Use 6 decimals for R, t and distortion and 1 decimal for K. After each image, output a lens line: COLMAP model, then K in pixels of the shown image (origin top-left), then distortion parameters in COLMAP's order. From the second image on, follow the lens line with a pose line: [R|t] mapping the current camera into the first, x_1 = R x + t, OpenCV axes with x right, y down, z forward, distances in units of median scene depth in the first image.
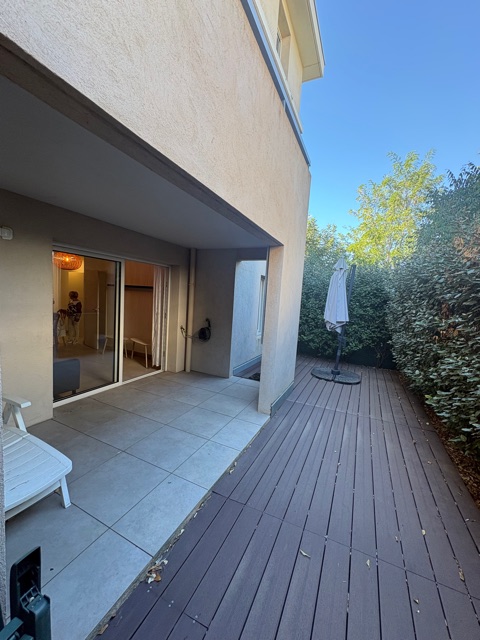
lens RADIAL K [[256.0, 0, 239.8], [0, 256.0, 319.9], [0, 0, 1]] dist [-0.007064, -0.000038]
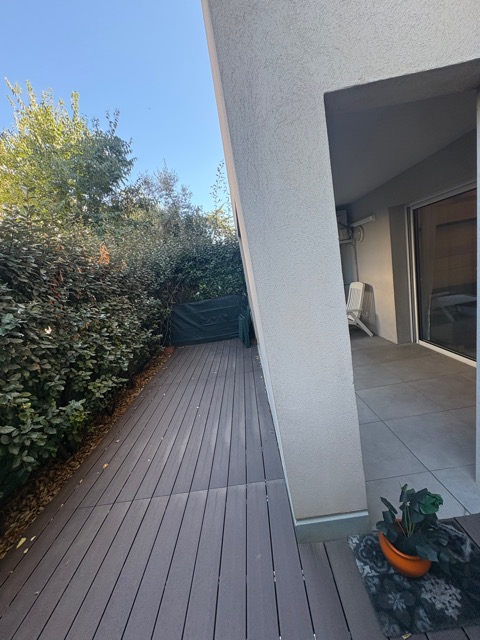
lens RADIAL K [[256.0, 0, 240.4], [0, 256.0, 320.3], [0, 0, 1]] dist [-0.007064, -0.000038]
pose [[-0.896188, 0.181845, -0.404697, 0.497271], [0.083654, 0.965044, 0.248378, -0.132898], [0.435717, 0.188739, -0.880073, 1.672407]]
